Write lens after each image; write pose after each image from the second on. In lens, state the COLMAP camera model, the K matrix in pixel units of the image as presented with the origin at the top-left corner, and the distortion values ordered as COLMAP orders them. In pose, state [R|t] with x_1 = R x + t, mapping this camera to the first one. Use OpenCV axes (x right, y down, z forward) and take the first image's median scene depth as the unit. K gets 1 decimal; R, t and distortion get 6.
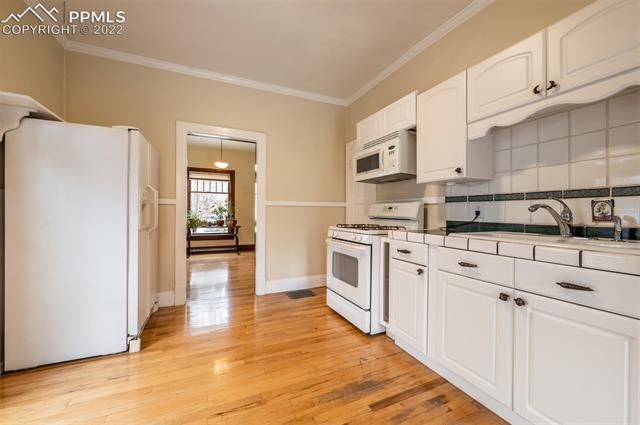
lens RADIAL K [[251.4, 0, 326.4], [0, 251.4, 214.8], [0, 0, 1]] dist [0.001523, -0.000489]
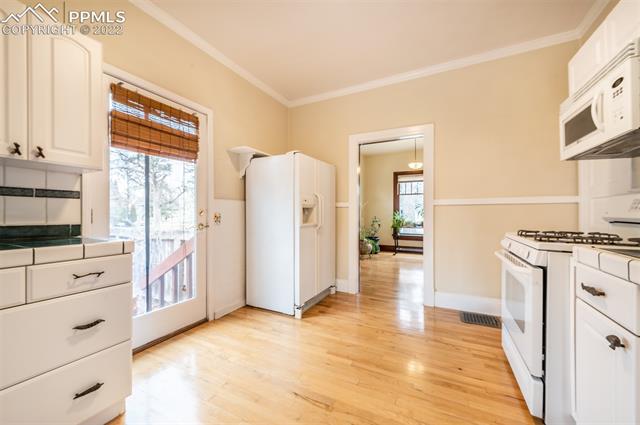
lens RADIAL K [[251.4, 0, 325.1], [0, 251.4, 215.4], [0, 0, 1]] dist [0.001523, -0.000489]
pose [[0.614958, -0.000775, -0.788559, 0.340341], [0.000120, 1.000000, -0.000889, -0.000587], [0.788560, 0.000452, 0.614958, 0.260891]]
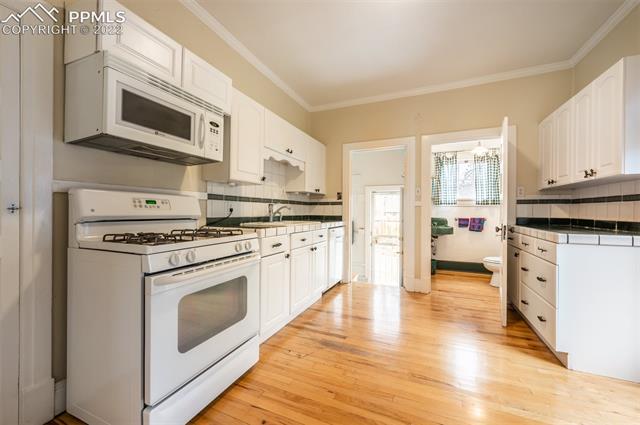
lens RADIAL K [[251.4, 0, 308.2], [0, 251.4, 212.0], [0, 0, 1]] dist [0.001523, -0.000489]
pose [[-0.612507, -0.016883, 0.790285, -0.598629], [-0.005738, 0.999841, 0.016913, -0.020290], [-0.790444, 0.005824, -0.612507, 1.430335]]
